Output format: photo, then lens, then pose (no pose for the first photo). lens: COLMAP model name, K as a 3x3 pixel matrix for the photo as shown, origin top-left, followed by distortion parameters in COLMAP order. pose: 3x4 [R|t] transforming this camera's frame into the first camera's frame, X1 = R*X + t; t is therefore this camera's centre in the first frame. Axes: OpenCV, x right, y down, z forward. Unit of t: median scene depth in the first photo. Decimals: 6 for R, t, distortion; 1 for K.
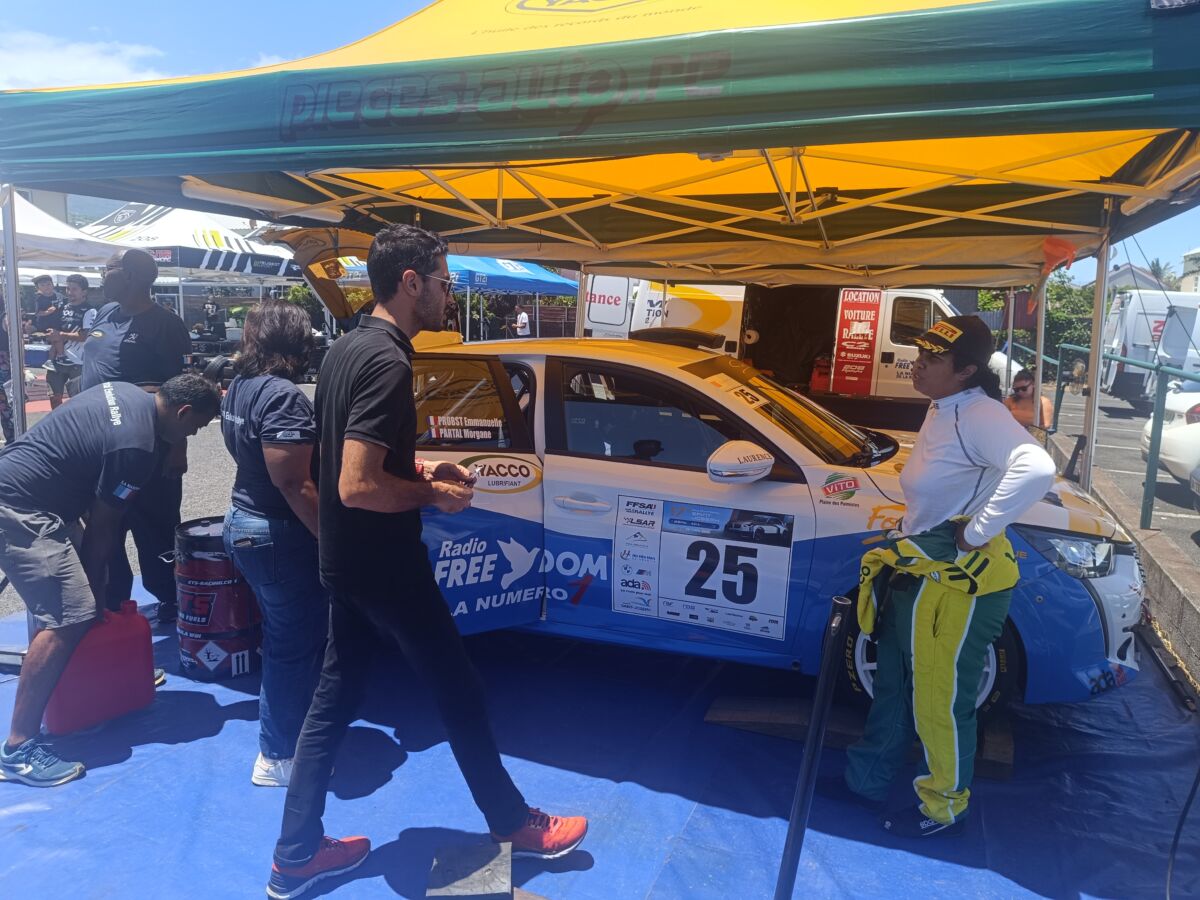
lens RADIAL K [[811.1, 0, 600.0], [0, 811.1, 450.0], [0, 0, 1]] dist [0.025235, -0.001025]
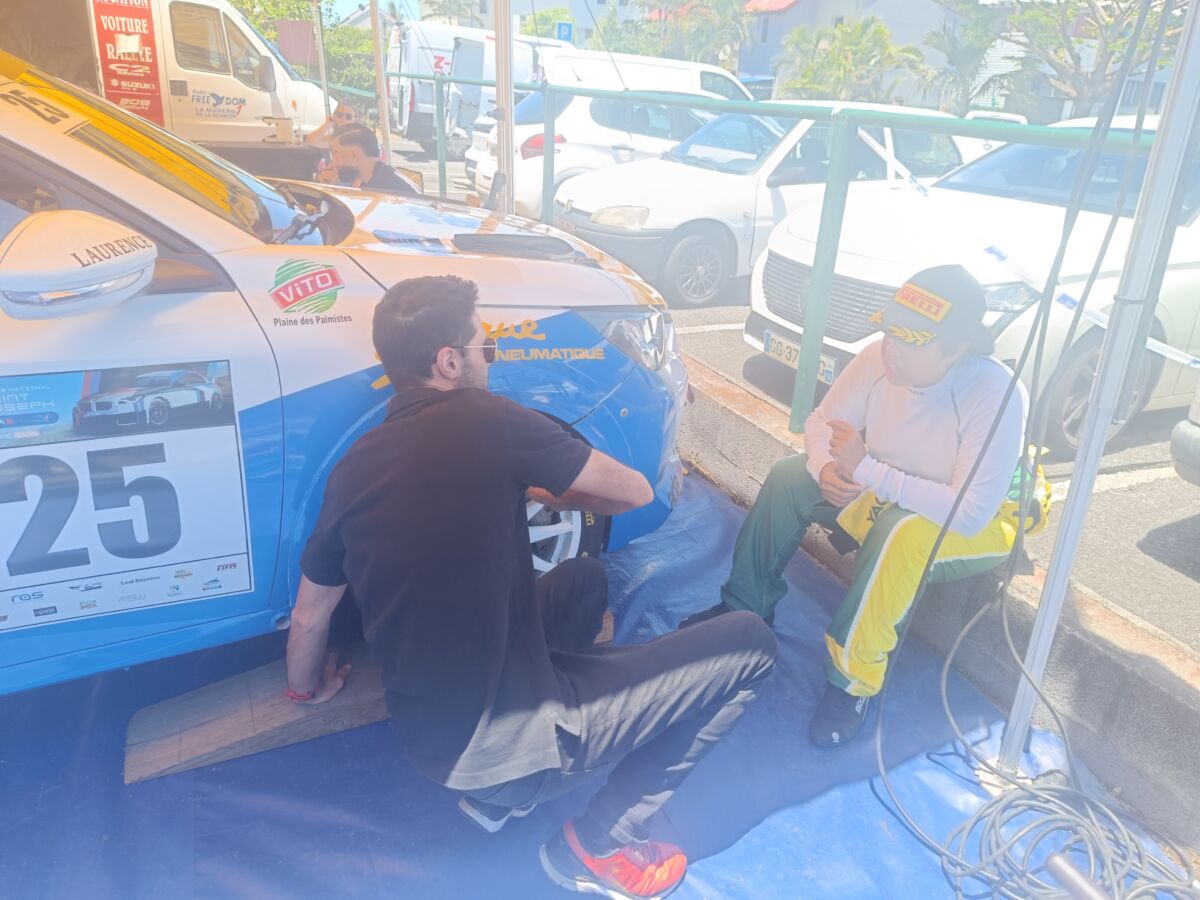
lens RADIAL K [[836.7, 0, 600.0], [0, 836.7, 450.0], [0, 0, 1]] dist [0.012776, -0.019538]
pose [[0.693937, -0.275011, 0.665448, 0.024657], [0.081180, 0.948176, 0.307200, -0.002550], [-0.715445, -0.159156, 0.680300, 0.273597]]
